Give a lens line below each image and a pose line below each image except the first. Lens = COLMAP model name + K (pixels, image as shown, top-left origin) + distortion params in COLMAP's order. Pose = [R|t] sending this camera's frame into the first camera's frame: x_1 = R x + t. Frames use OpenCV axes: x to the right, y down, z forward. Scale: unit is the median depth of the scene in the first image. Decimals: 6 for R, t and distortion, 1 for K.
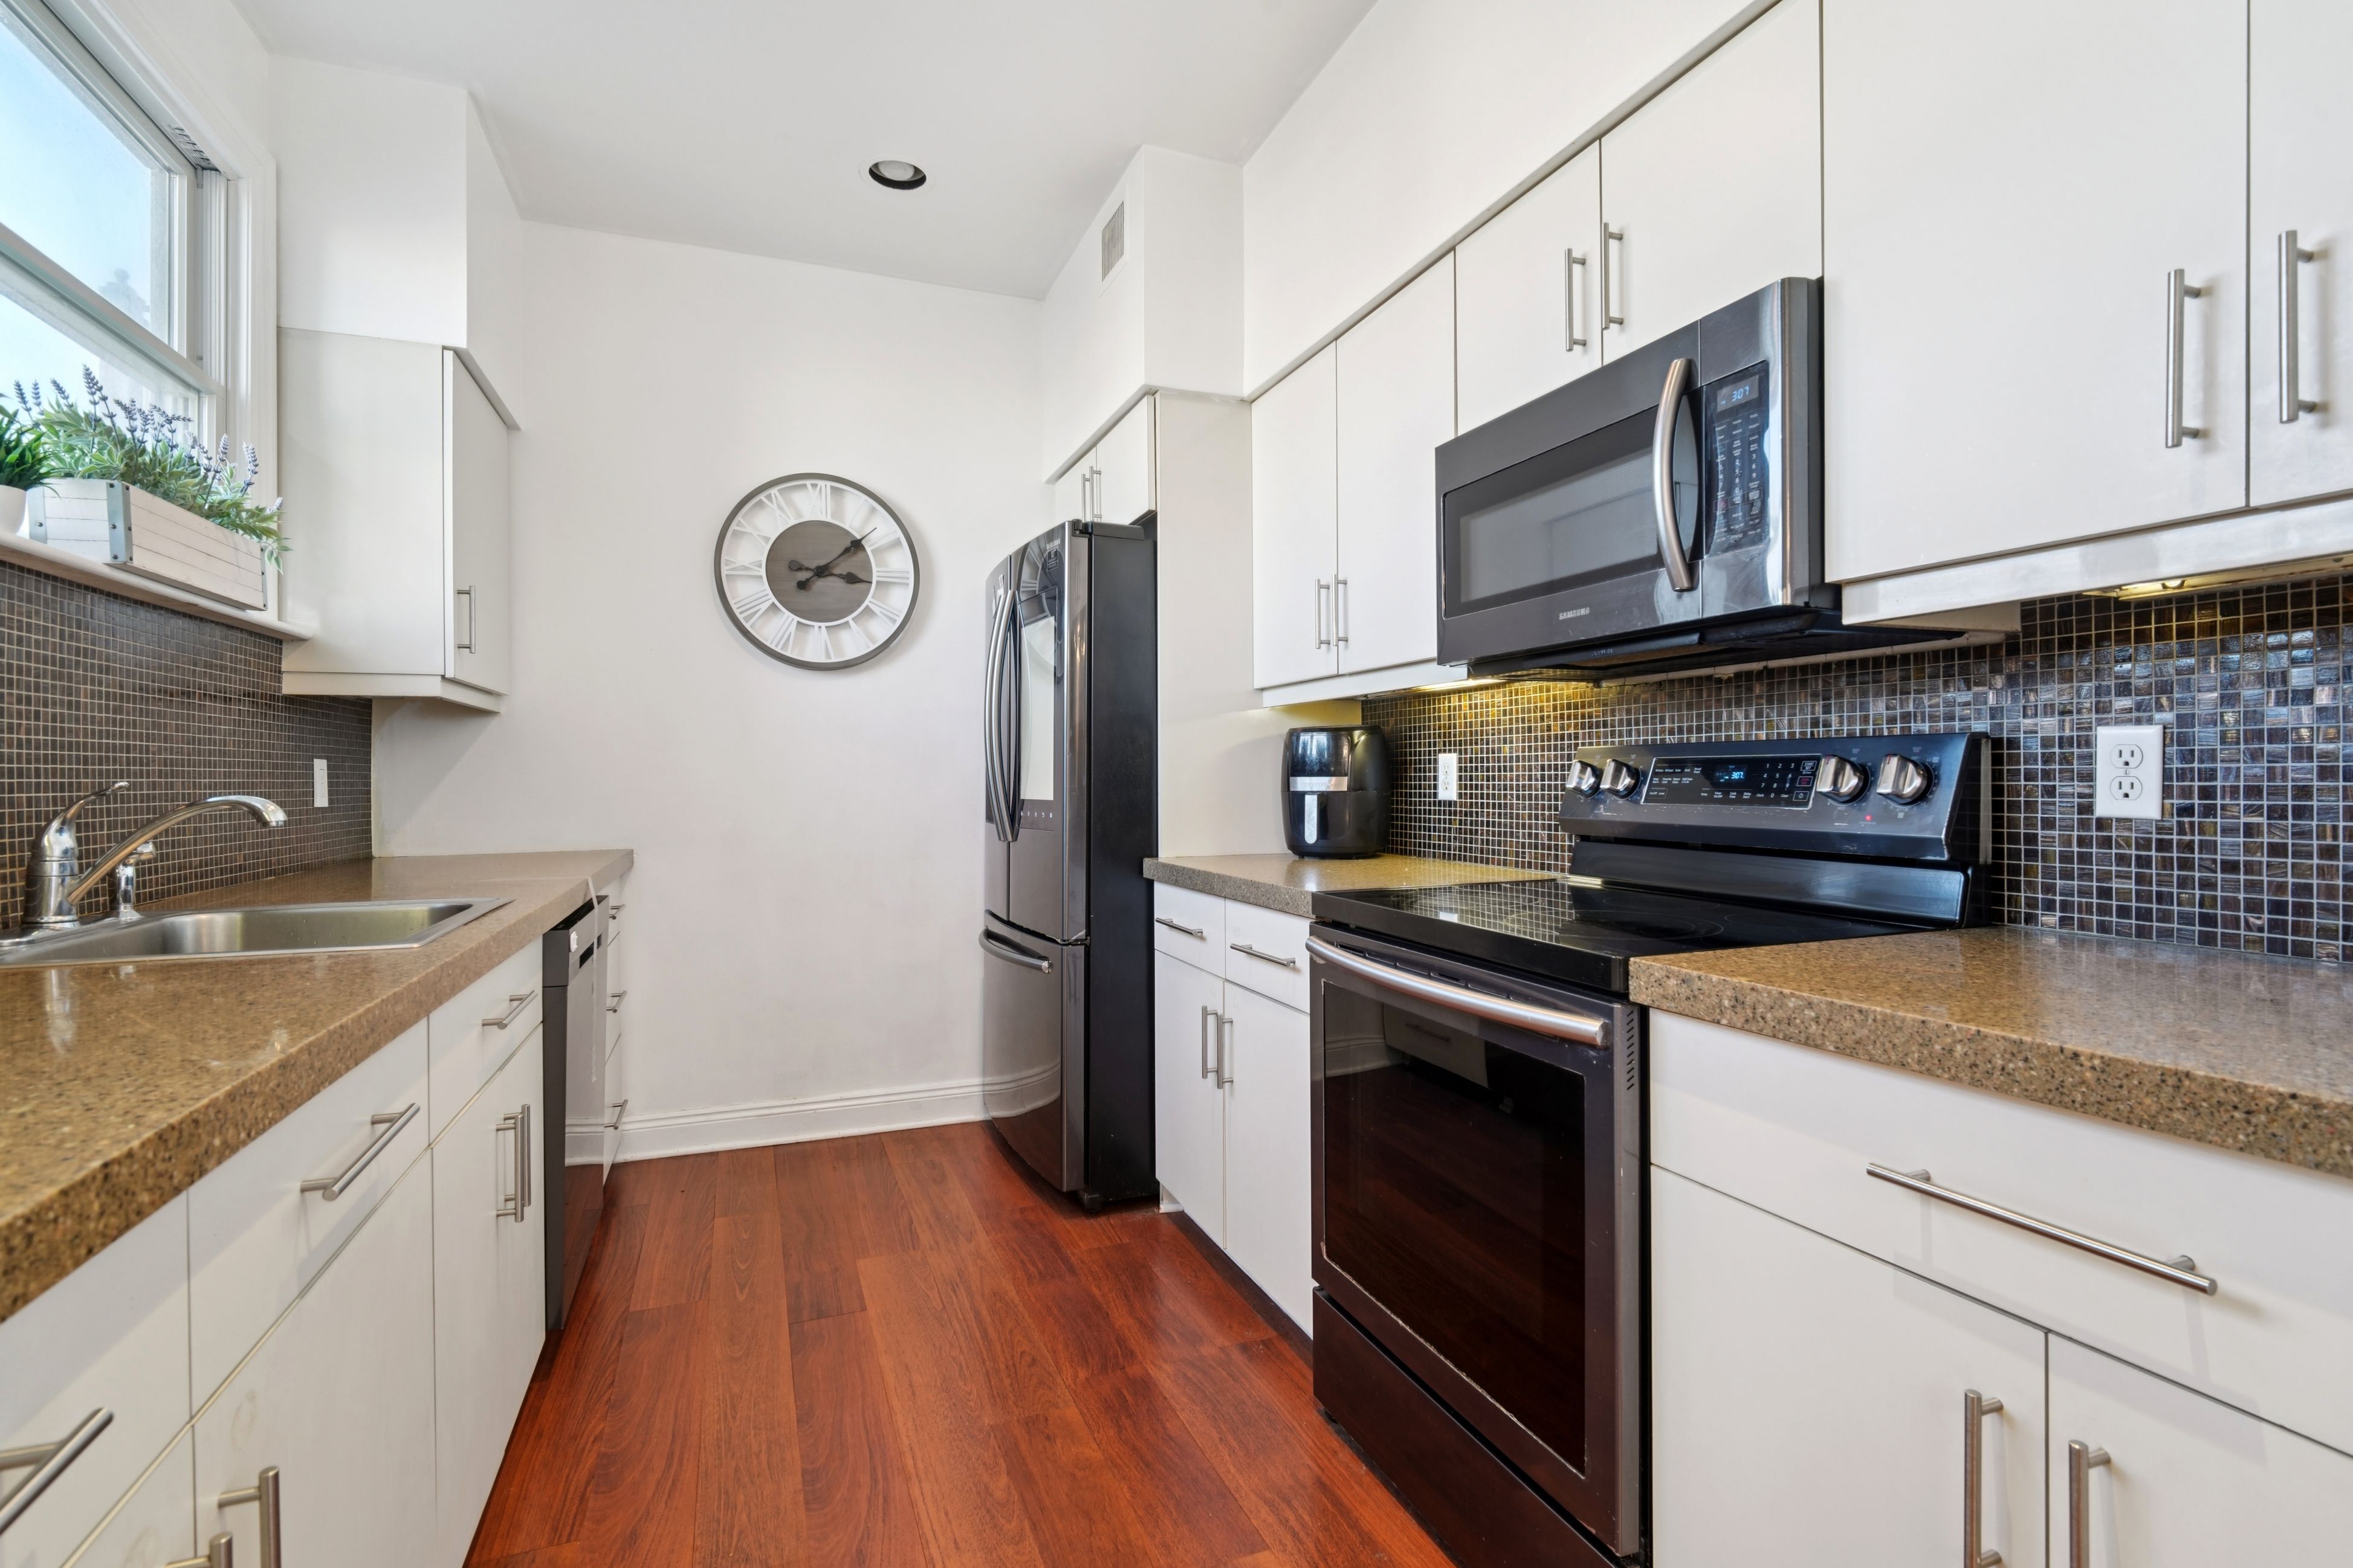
lens RADIAL K [[1102.6, 0, 1181.6], [0, 1102.6, 780.2], [0, 0, 1]] dist [0.000599, -0.004178]
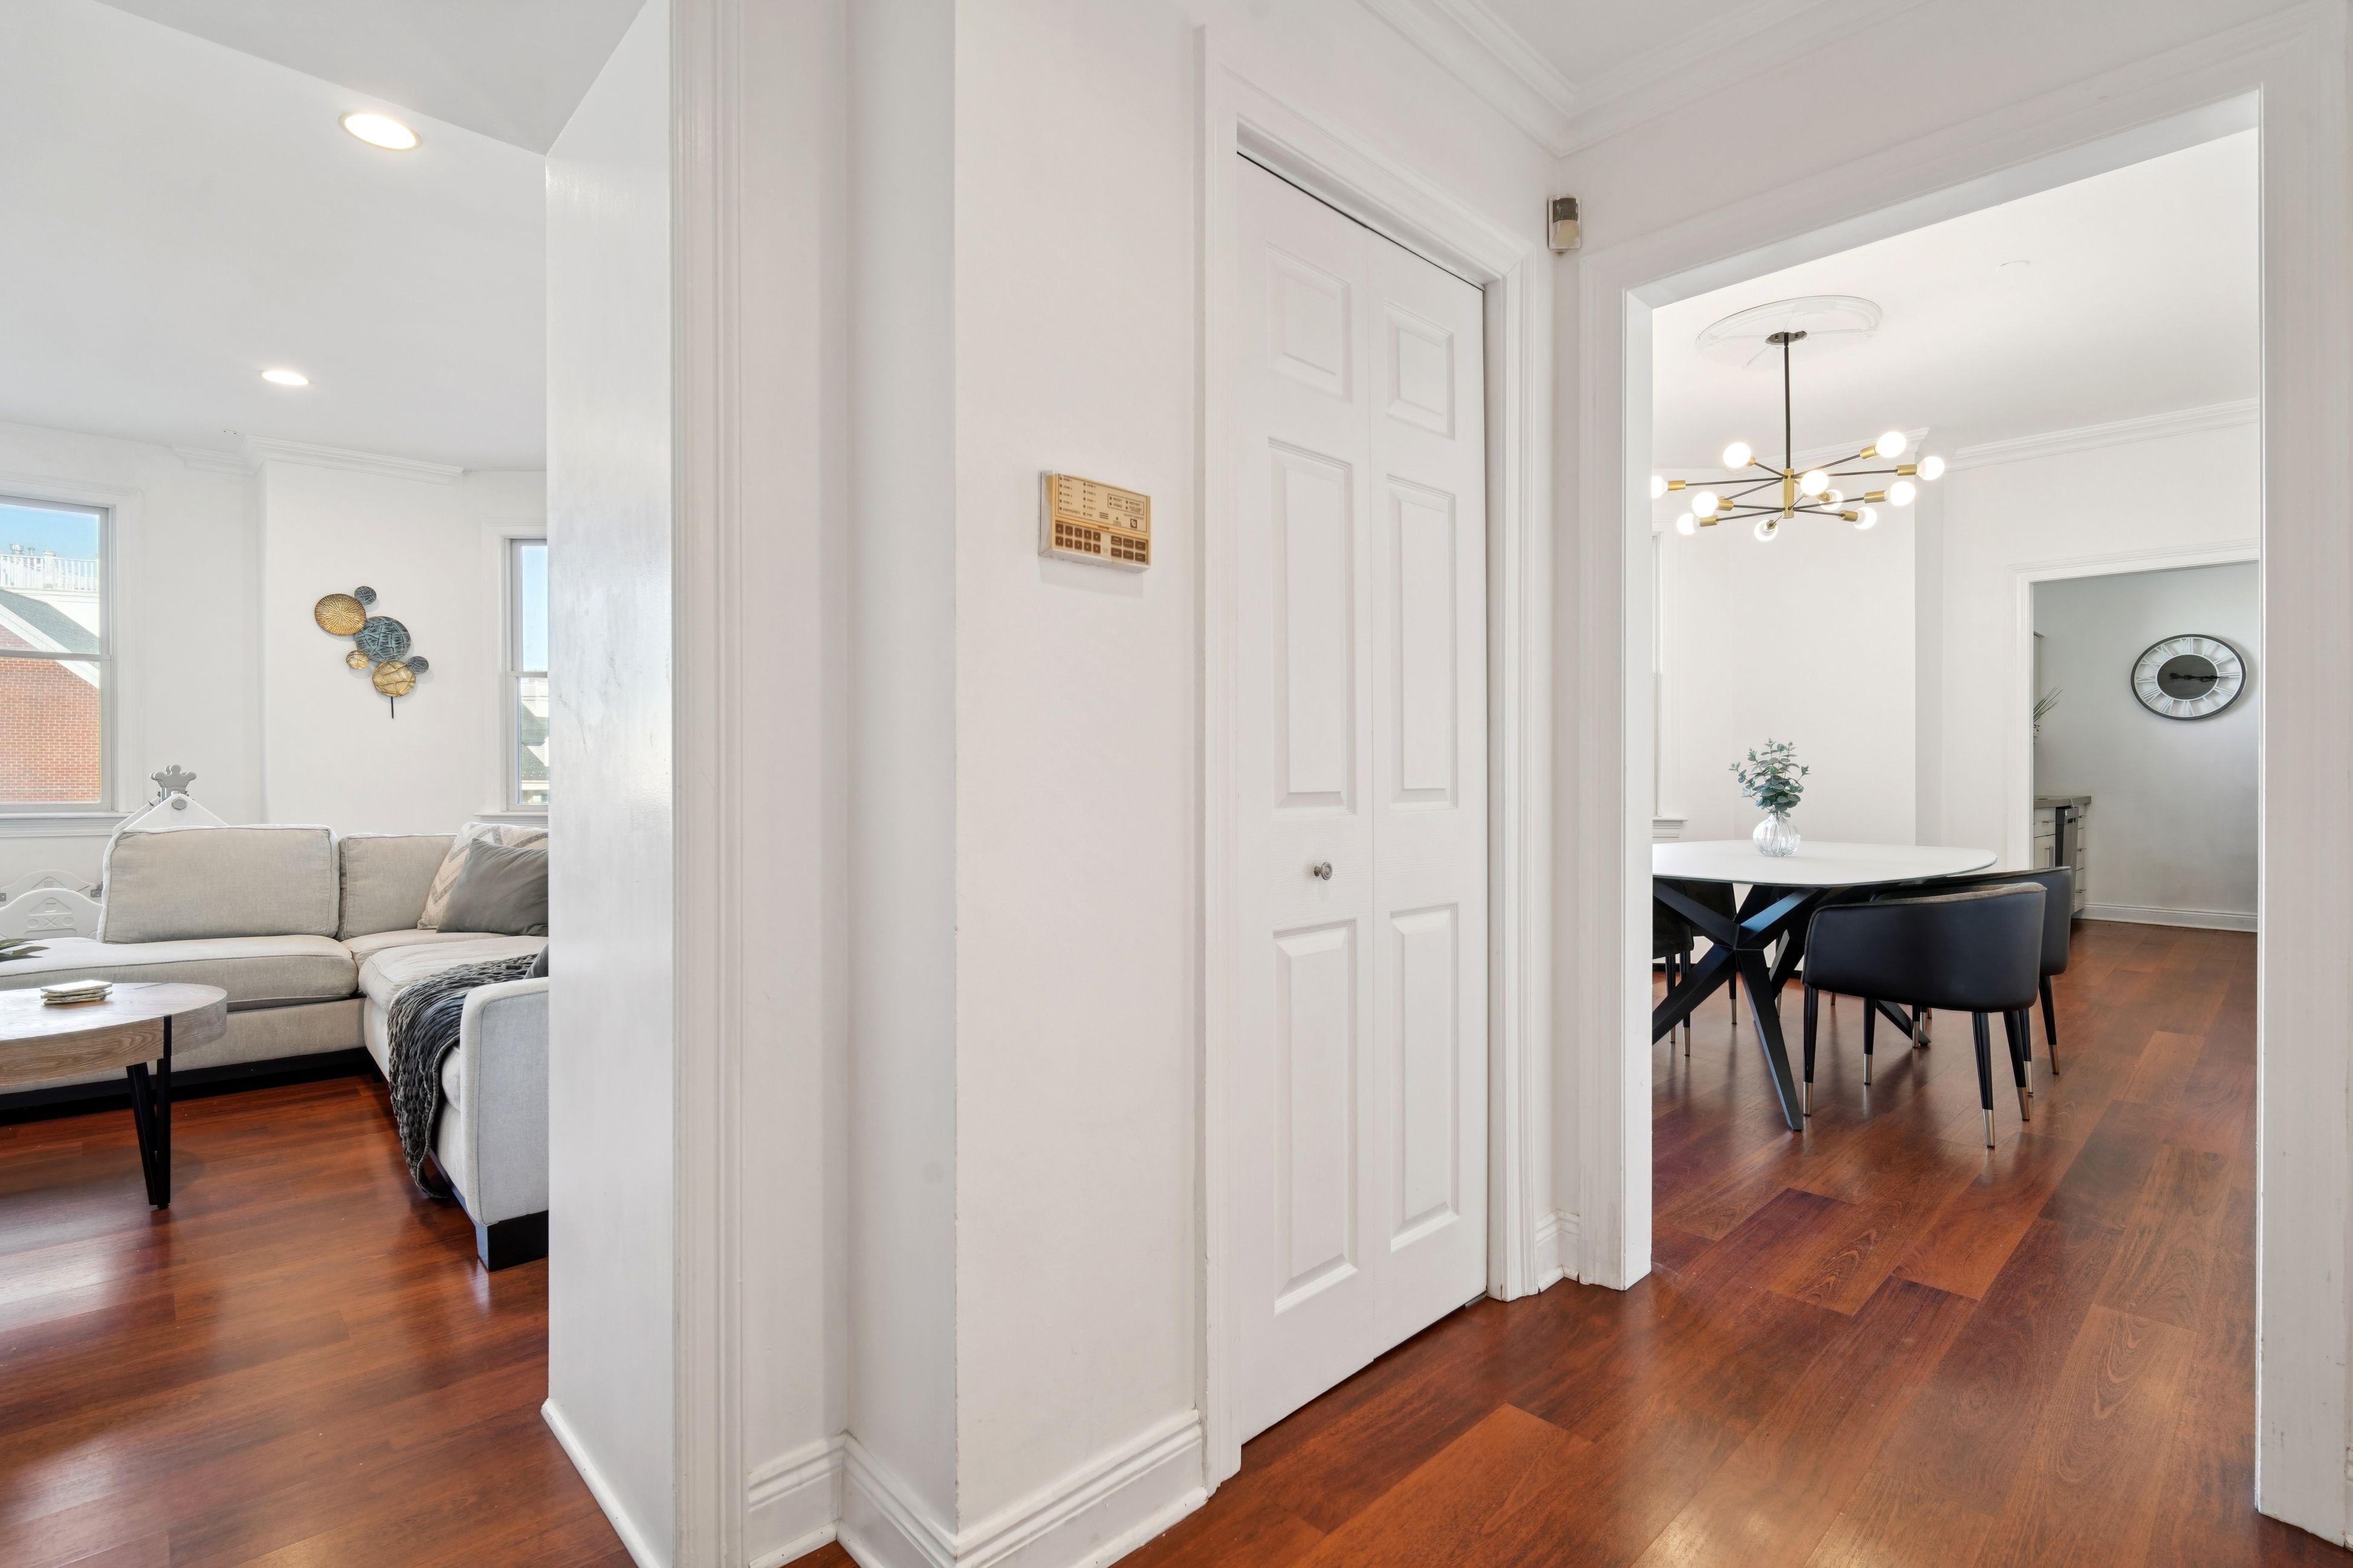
lens RADIAL K [[1102.6, 0, 1181.6], [0, 1102.6, 780.2], [0, 0, 1]] dist [0.000599, -0.004178]
pose [[0.383029, 0.013700, -0.923635, 1.238156], [-0.007021, 0.999904, 0.011919, 0.014212], [0.923710, 0.001920, 0.383088, -2.263607]]
